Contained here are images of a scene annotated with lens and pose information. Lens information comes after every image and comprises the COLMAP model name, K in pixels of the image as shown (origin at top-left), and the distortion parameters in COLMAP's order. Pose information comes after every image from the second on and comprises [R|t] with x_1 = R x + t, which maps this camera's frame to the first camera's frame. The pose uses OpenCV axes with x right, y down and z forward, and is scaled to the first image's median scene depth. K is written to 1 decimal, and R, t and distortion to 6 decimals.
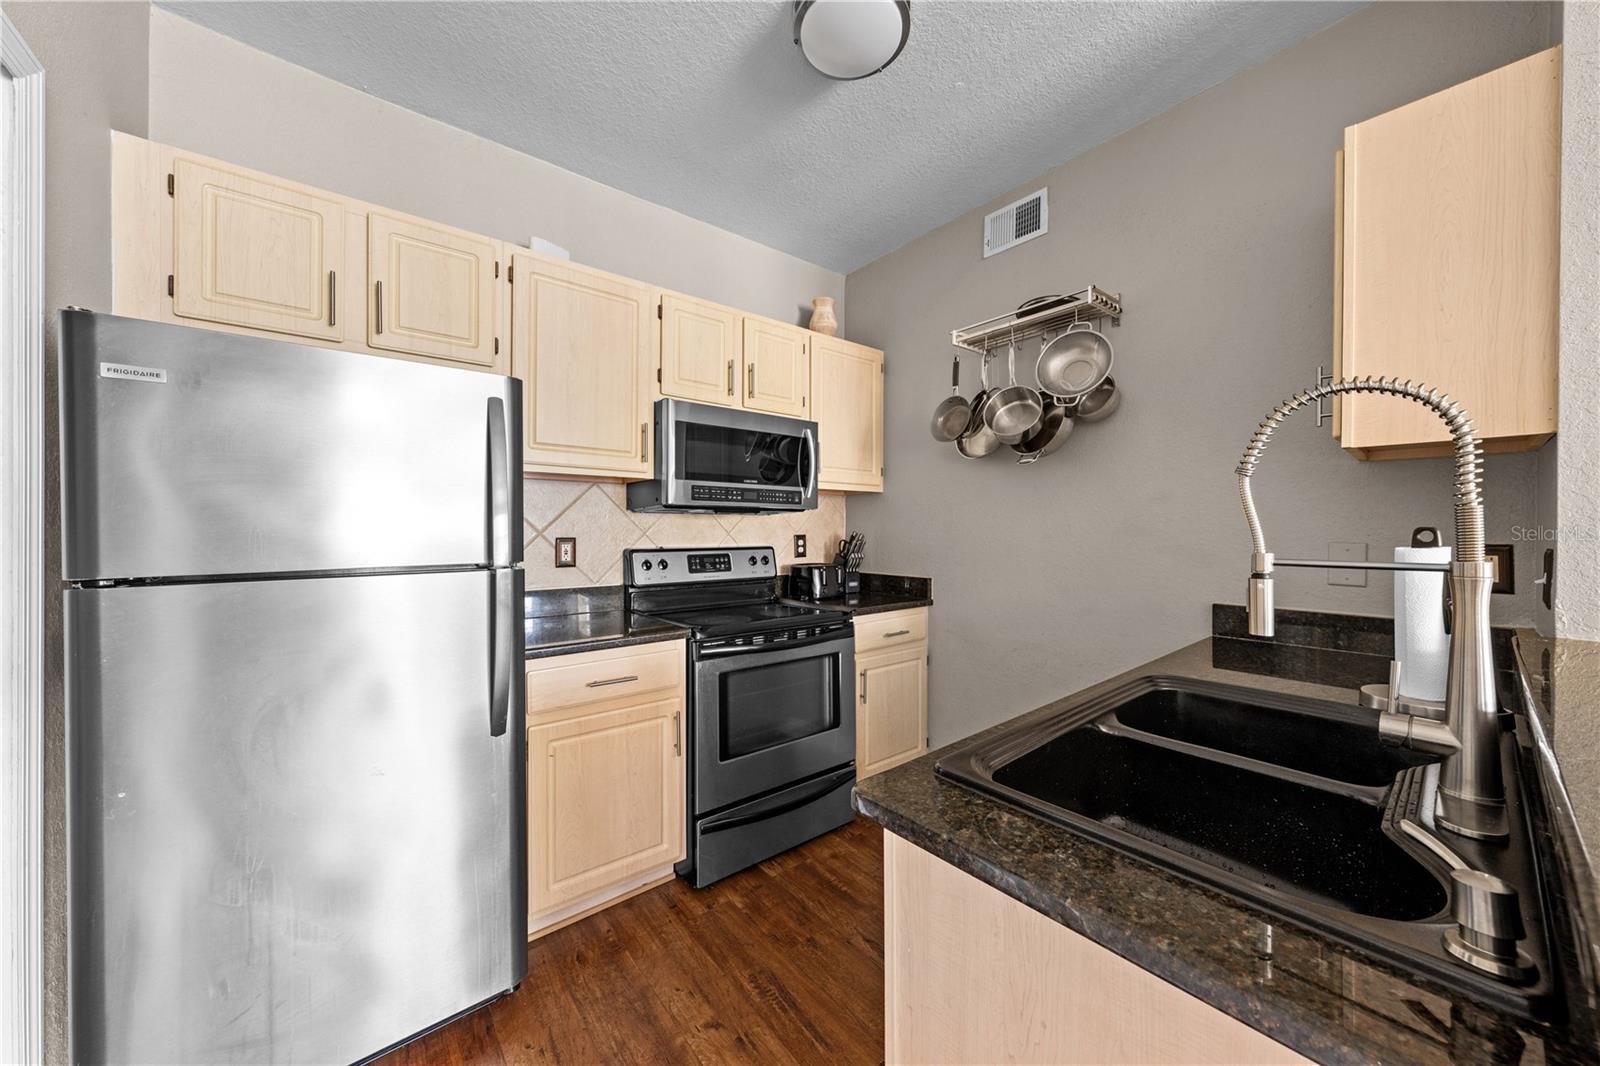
lens RADIAL K [[554.9, 0, 804.0], [0, 554.9, 533.0], [0, 0, 1]] dist [-0.002248, -0.000155]
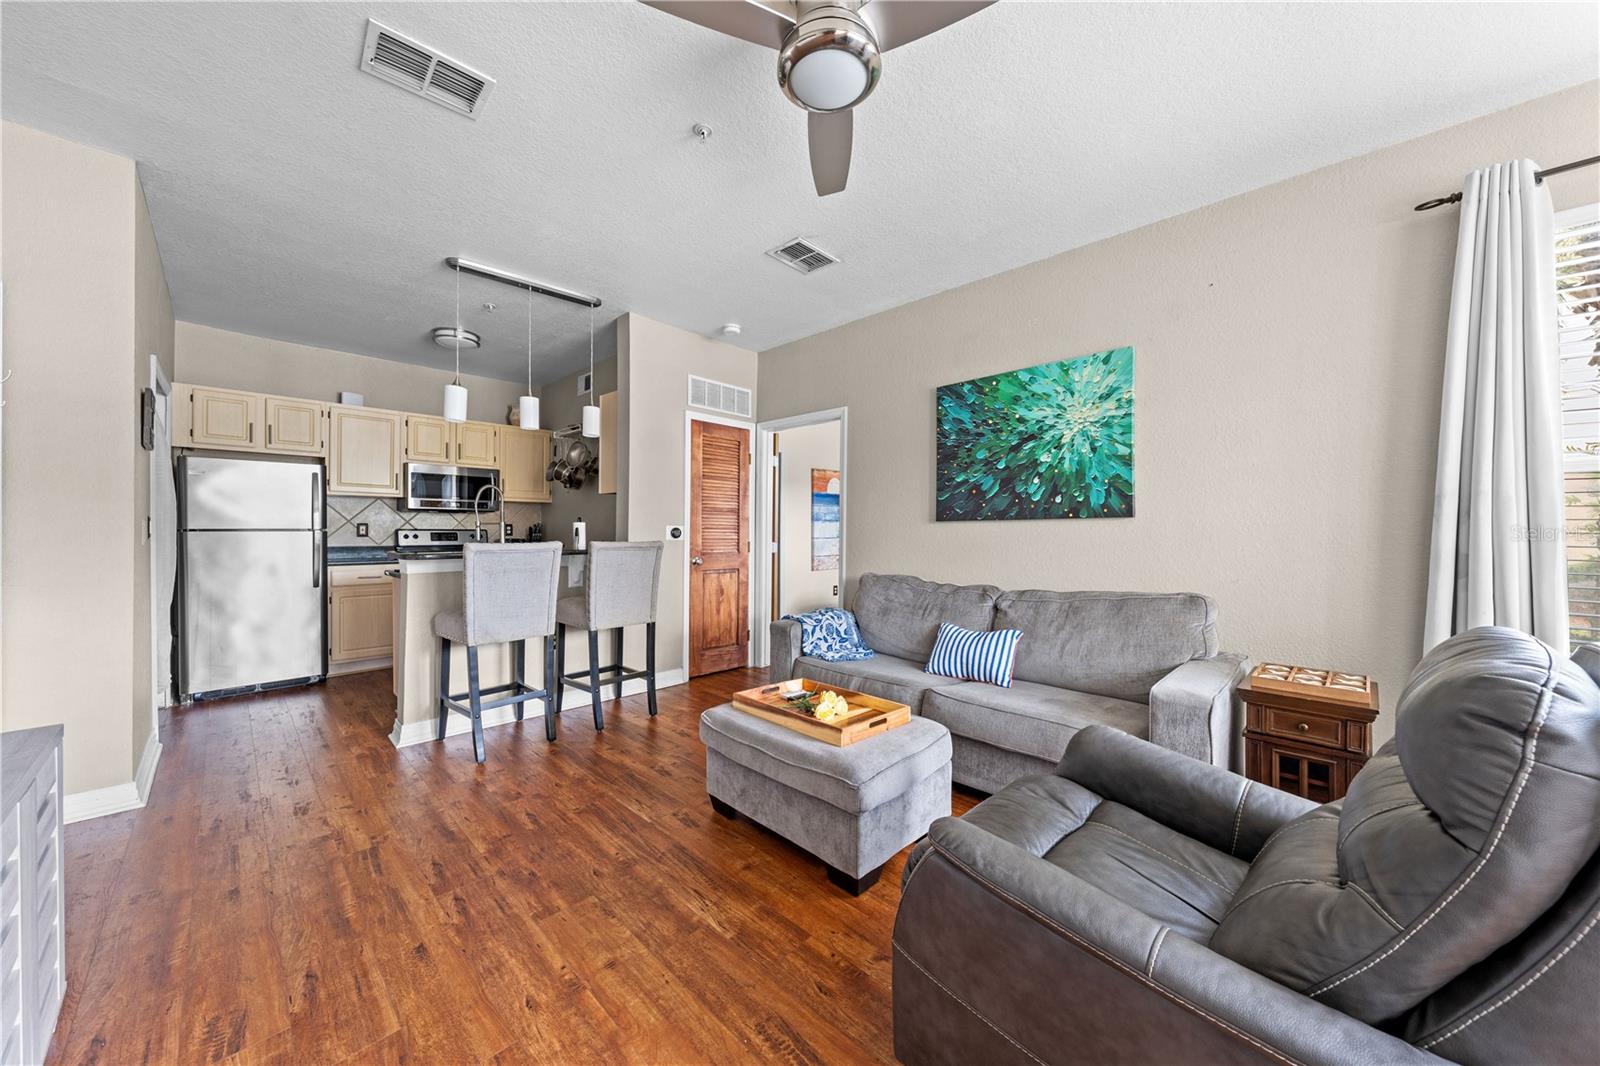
lens RADIAL K [[554.9, 0, 804.0], [0, 554.9, 533.0], [0, 0, 1]] dist [-0.002248, -0.000155]
pose [[0.991482, 0.001393, 0.130236, 0.975476], [-0.001126, 0.999997, -0.002122, 0.047427], [-0.130239, 0.001957, 0.991481, -1.344774]]
